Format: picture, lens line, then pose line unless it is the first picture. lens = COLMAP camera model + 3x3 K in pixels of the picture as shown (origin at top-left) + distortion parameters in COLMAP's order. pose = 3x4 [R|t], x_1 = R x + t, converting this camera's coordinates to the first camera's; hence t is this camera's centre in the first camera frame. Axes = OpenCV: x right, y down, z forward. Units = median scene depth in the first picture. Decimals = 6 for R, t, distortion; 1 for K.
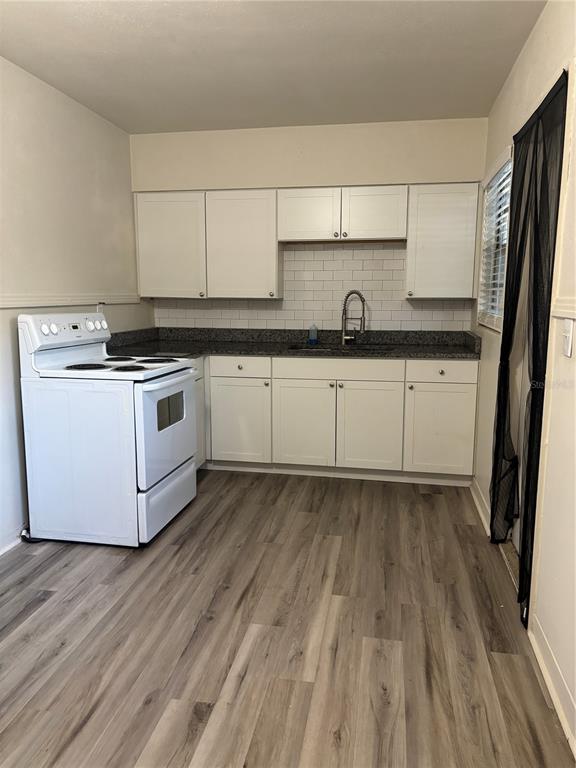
lens RADIAL K [[569.3, 0, 288.0], [0, 569.3, 384.0], [0, 0, 1]] dist [0.045206, -0.052446]
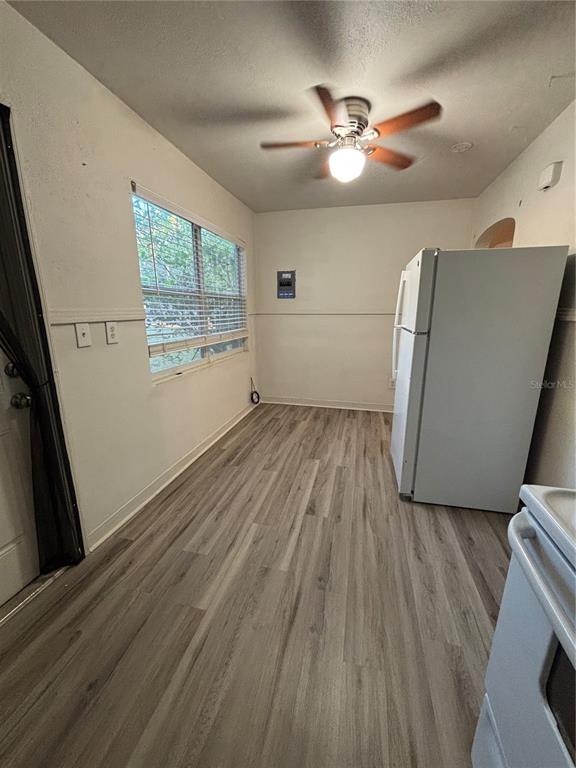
lens RADIAL K [[309.3, 0, 288.0], [0, 309.3, 384.0], [0, 0, 1]] dist [0.000161, -0.000088]
pose [[-0.997976, -0.015599, 0.061647, -0.110570], [0.009332, 0.923027, 0.384623, -0.243069], [-0.062902, 0.384420, -0.921013, 1.581421]]
